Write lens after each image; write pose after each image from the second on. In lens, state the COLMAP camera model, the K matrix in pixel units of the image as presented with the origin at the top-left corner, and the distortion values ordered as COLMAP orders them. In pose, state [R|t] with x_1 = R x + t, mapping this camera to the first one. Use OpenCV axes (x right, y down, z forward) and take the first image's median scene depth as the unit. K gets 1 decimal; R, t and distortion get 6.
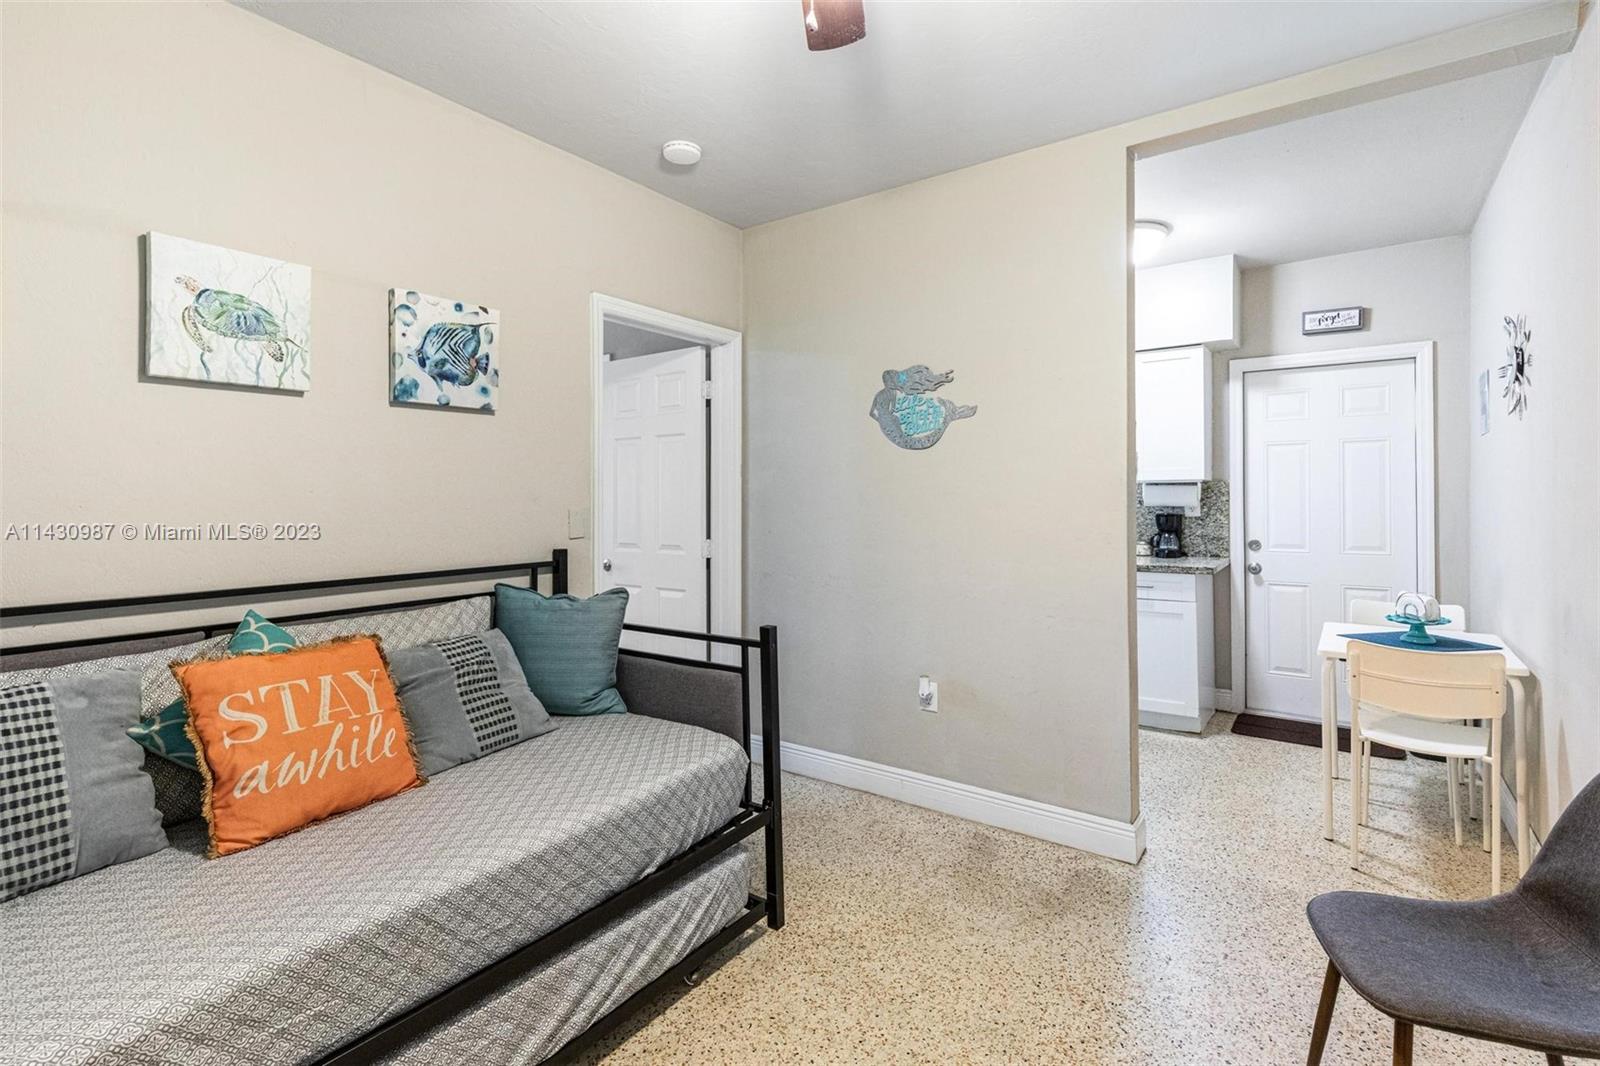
lens RADIAL K [[744.1, 0, 801.0], [0, 744.1, 496.9], [0, 0, 1]] dist [0.006072, -0.000616]
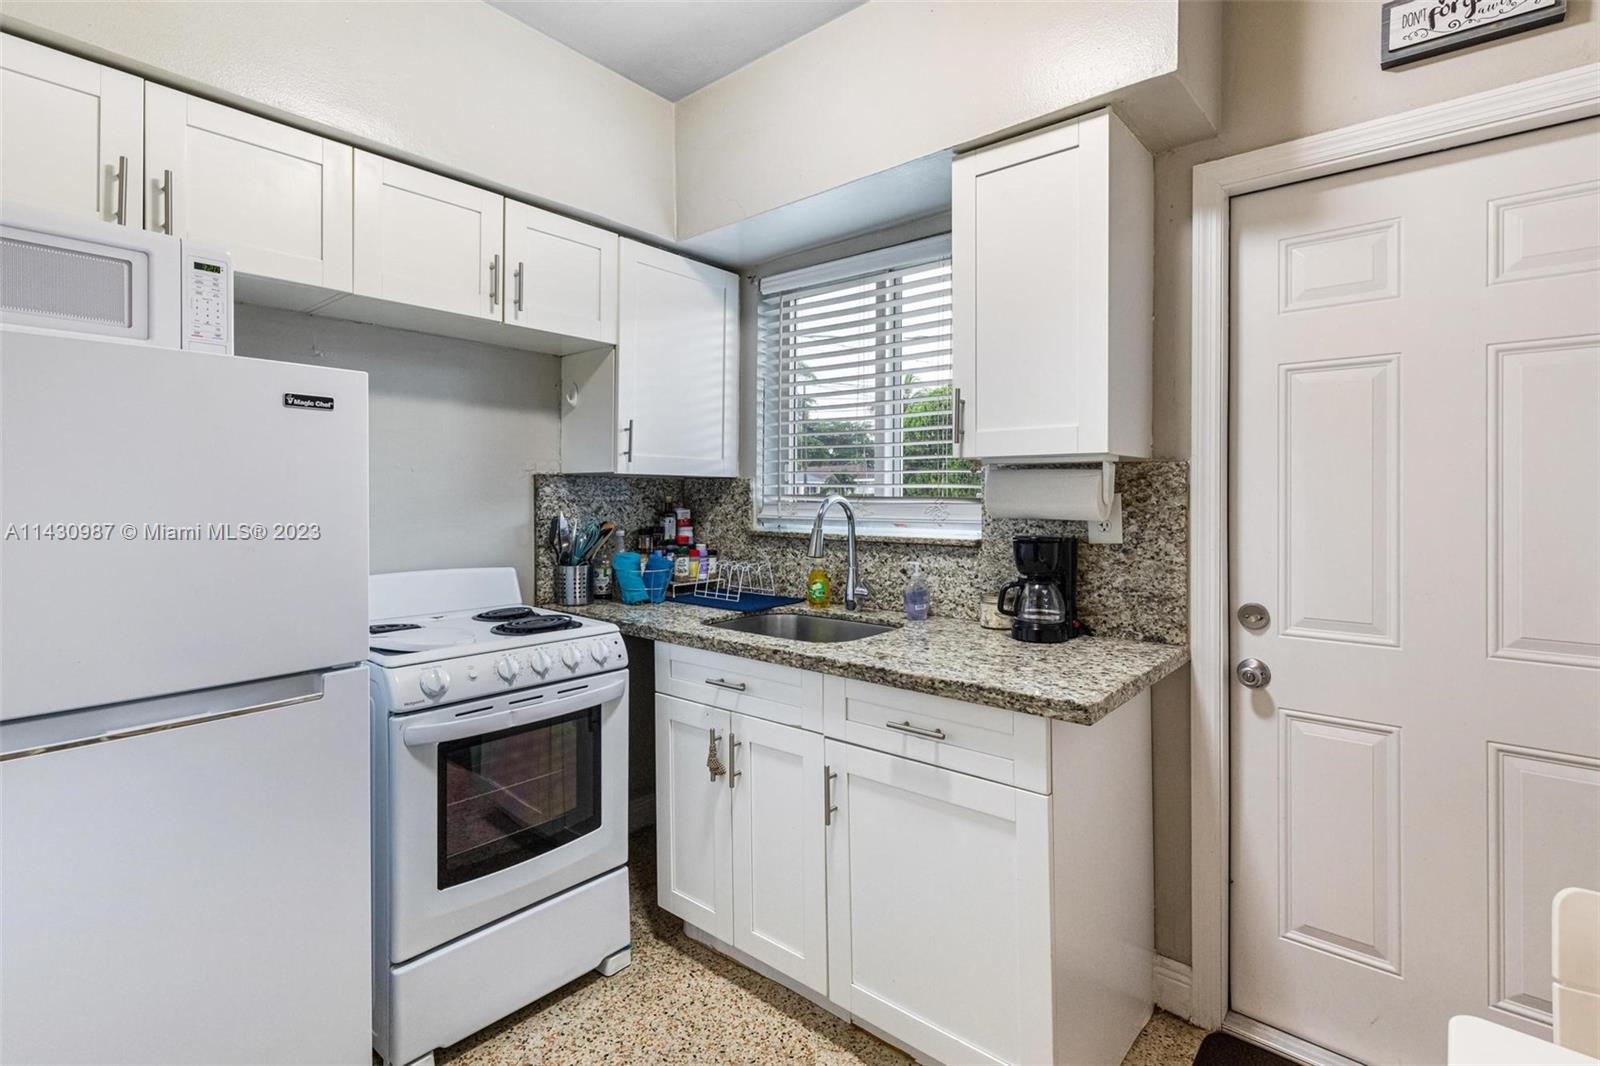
lens RADIAL K [[744.1, 0, 787.6], [0, 744.1, 500.4], [0, 0, 1]] dist [0.006072, -0.000616]
pose [[0.995049, 0.006207, -0.099196, 0.398388], [-0.005820, 0.999974, 0.004187, 0.000939], [0.099219, -0.003589, 0.995059, 0.574343]]
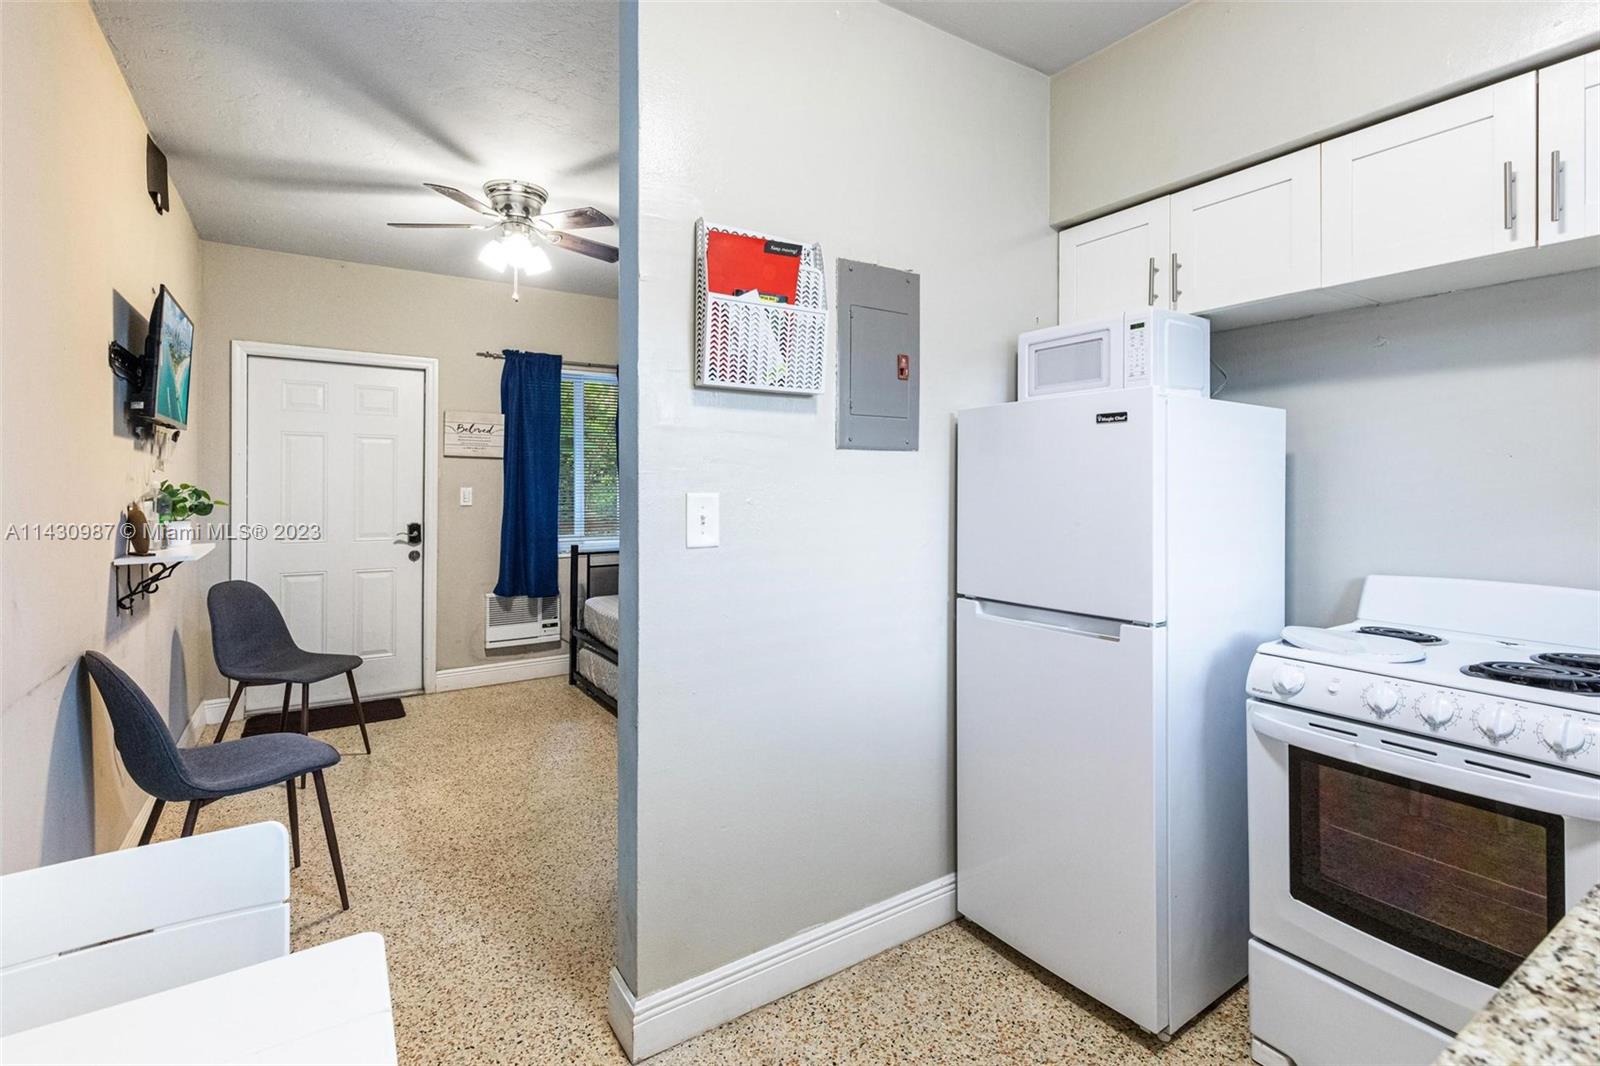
lens RADIAL K [[744.1, 0, 799.3], [0, 744.1, 499.3], [0, 0, 1]] dist [0.006072, -0.000616]
pose [[-0.361478, 0.019603, -0.932175, 0.560219], [-0.002493, 0.999755, 0.021990, -0.000249], [0.932377, 0.010273, -0.361341, 0.775717]]
